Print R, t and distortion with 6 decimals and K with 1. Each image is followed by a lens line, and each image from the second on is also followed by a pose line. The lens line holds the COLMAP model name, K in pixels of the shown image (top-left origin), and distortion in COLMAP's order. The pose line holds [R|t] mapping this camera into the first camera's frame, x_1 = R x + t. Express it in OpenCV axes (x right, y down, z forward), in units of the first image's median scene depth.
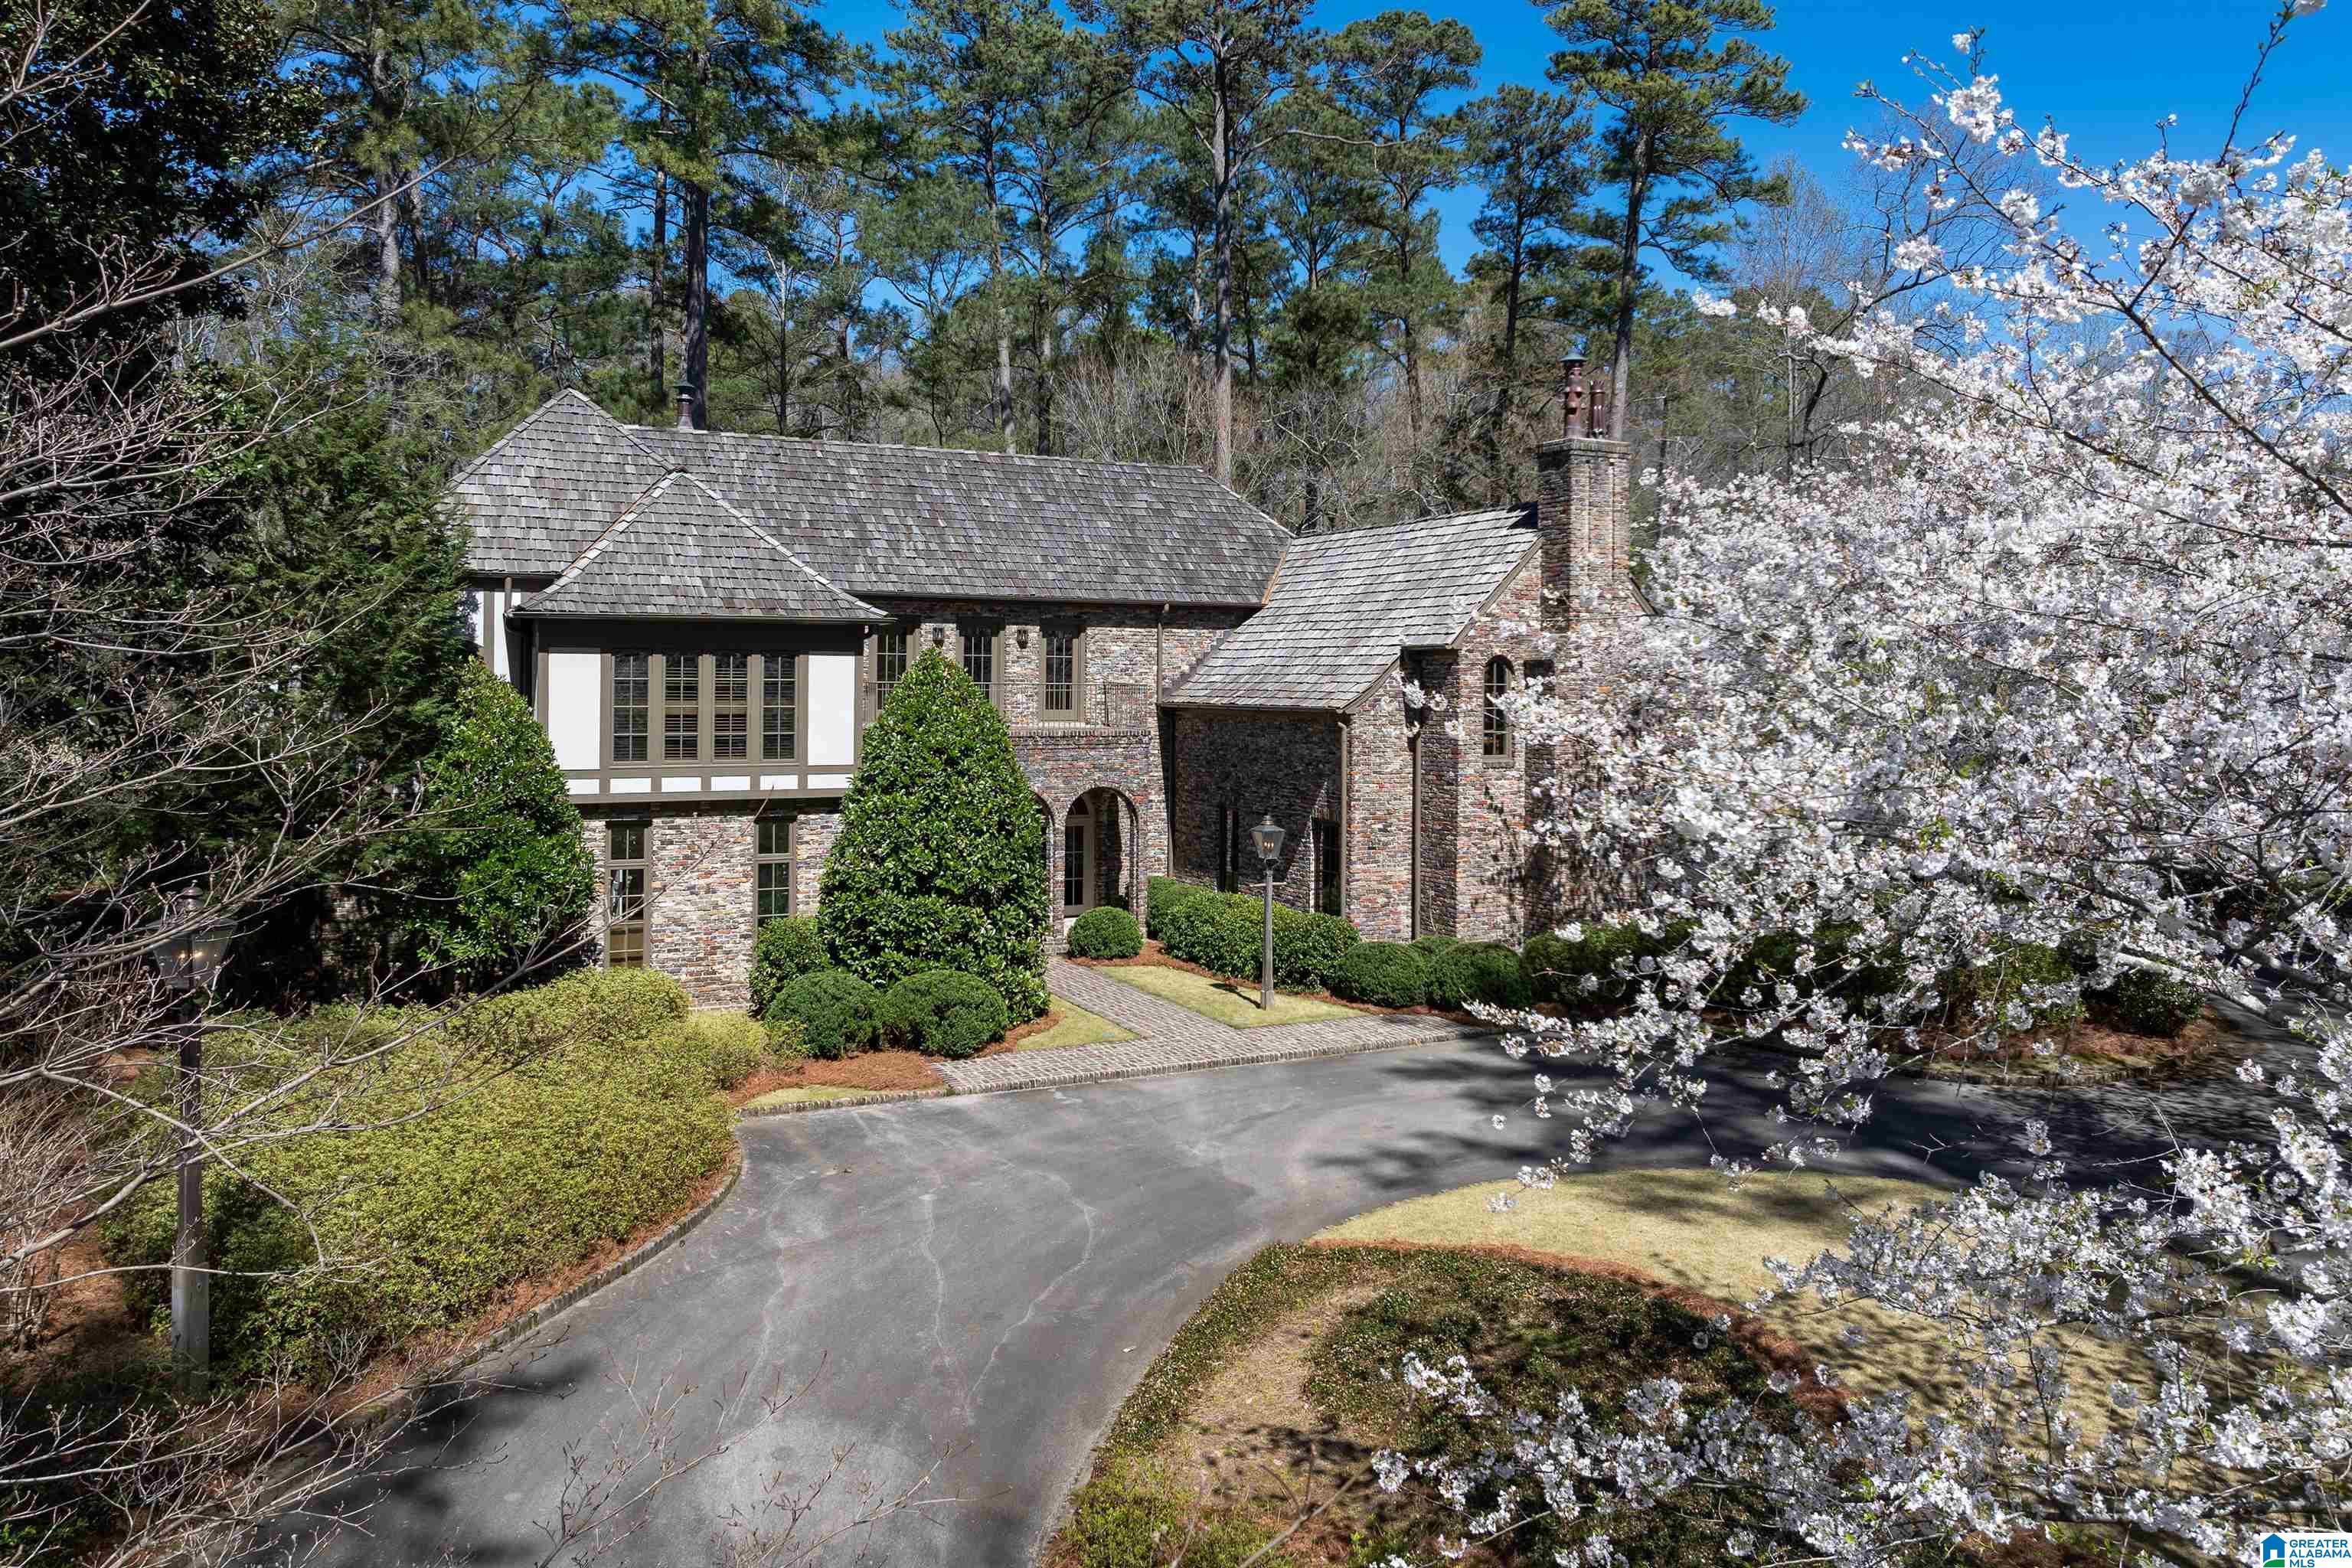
lens RADIAL K [[1692.6, 0, 1185.0], [0, 1692.6, 696.3], [0, 0, 1]] dist [-0.006160, -0.070798]
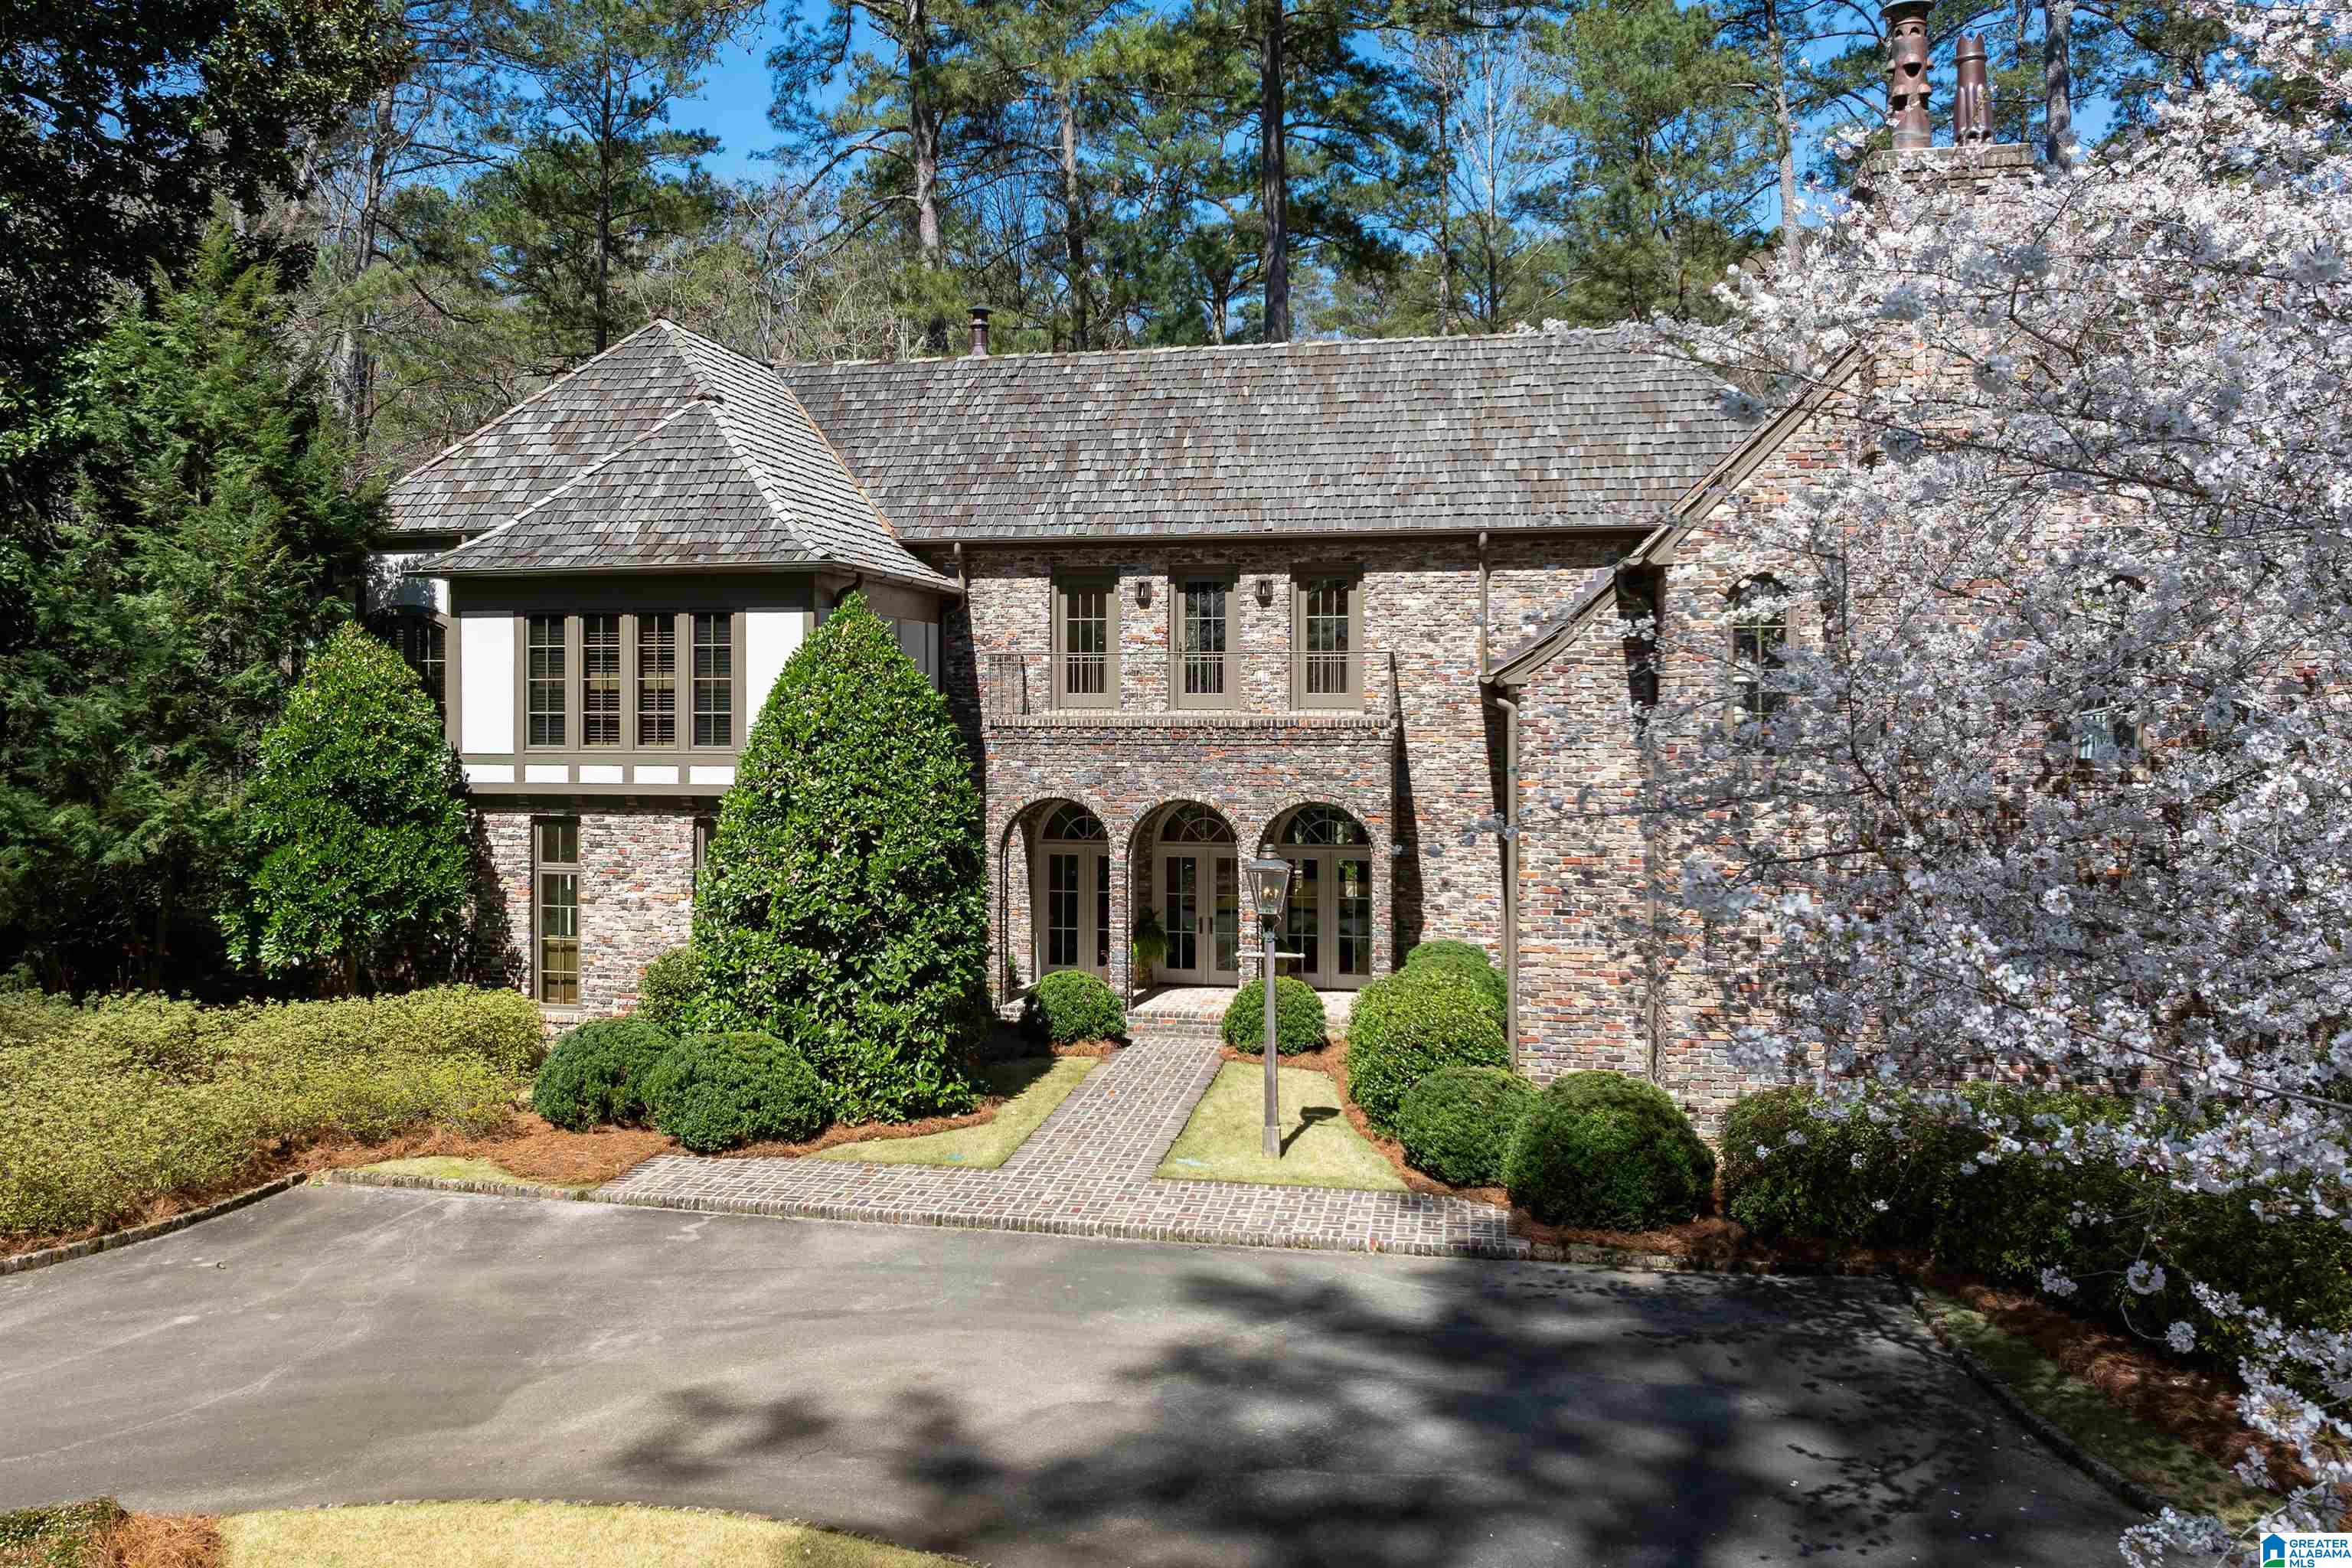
lens RADIAL K [[1899.5, 0, 1038.2], [0, 1899.5, 712.6], [0, 0, 1]] dist [0.021098, -0.149510]
pose [[0.761475, -0.004527, -0.648179, 0.403770], [0.000675, 0.999981, -0.006191, 0.024457], [0.648194, 0.004277, 0.761463, 0.380179]]
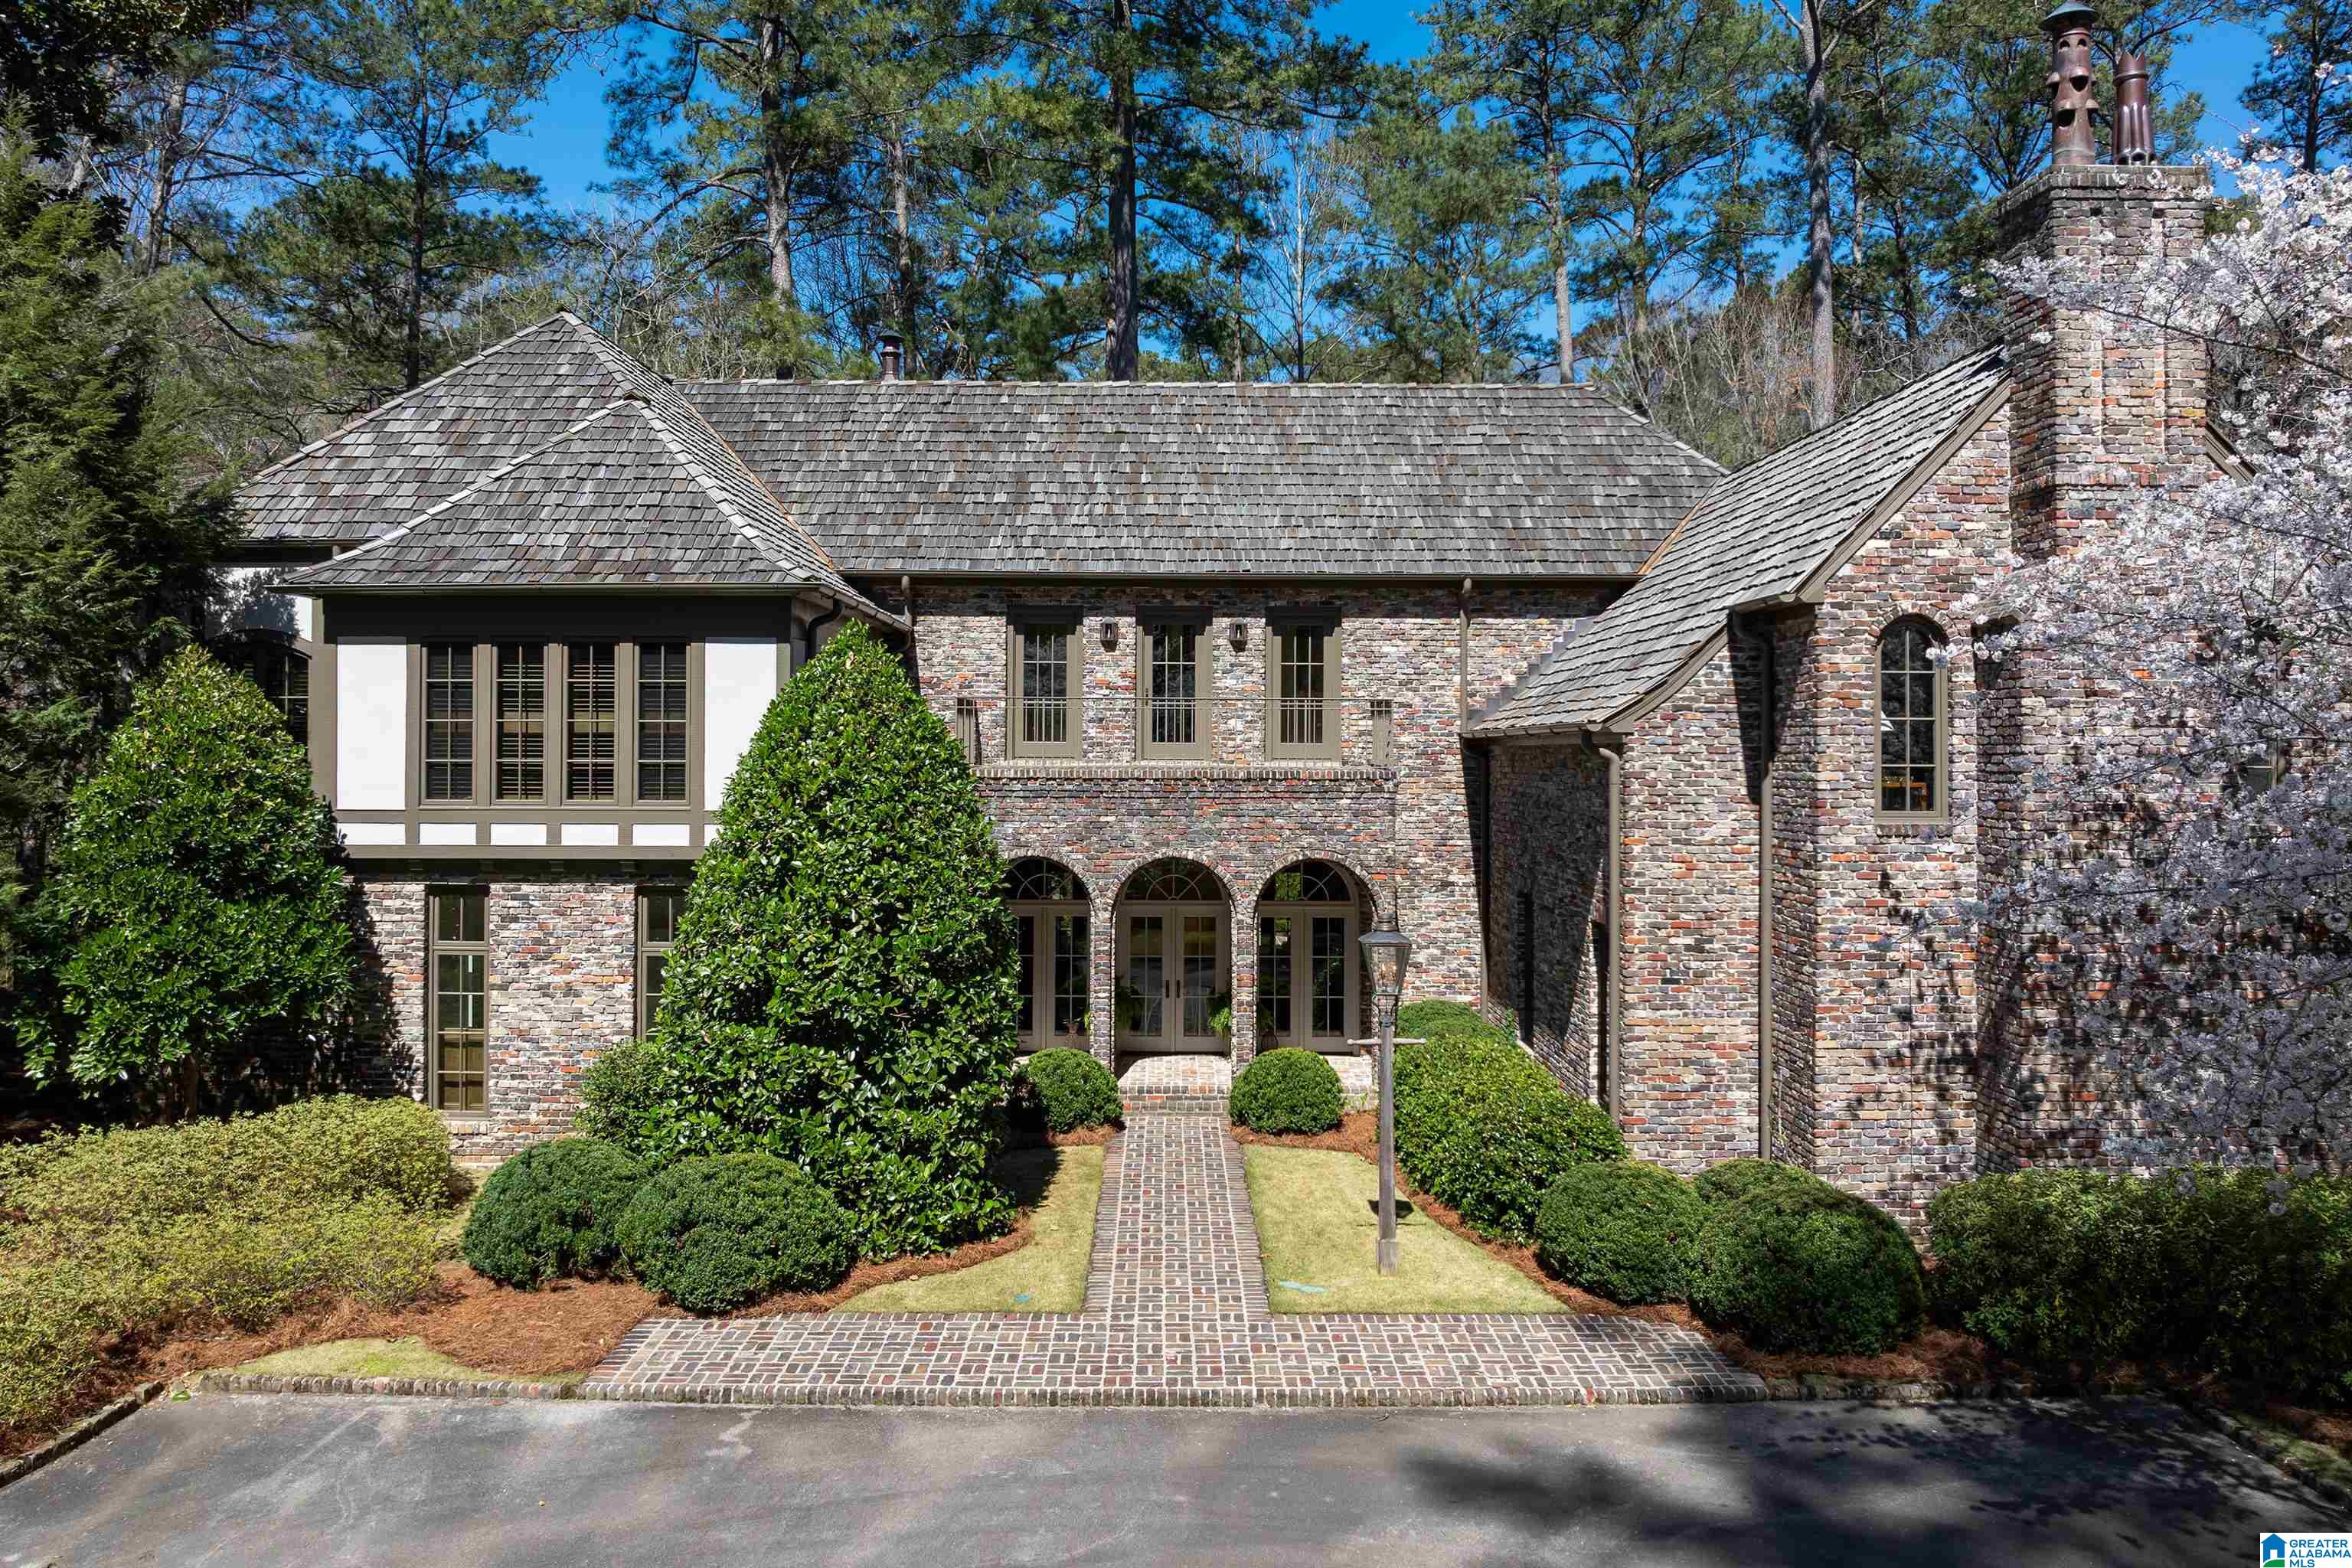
lens RADIAL K [[1686.4, 0, 1182.4], [0, 1686.4, 746.3], [0, 0, 1]] dist [-0.009554, -0.059184]
pose [[0.891728, -0.006699, -0.452521, 0.217435], [-0.000969, 0.999860, -0.016711, 0.023997], [0.452570, 0.015340, 0.891597, 0.450451]]
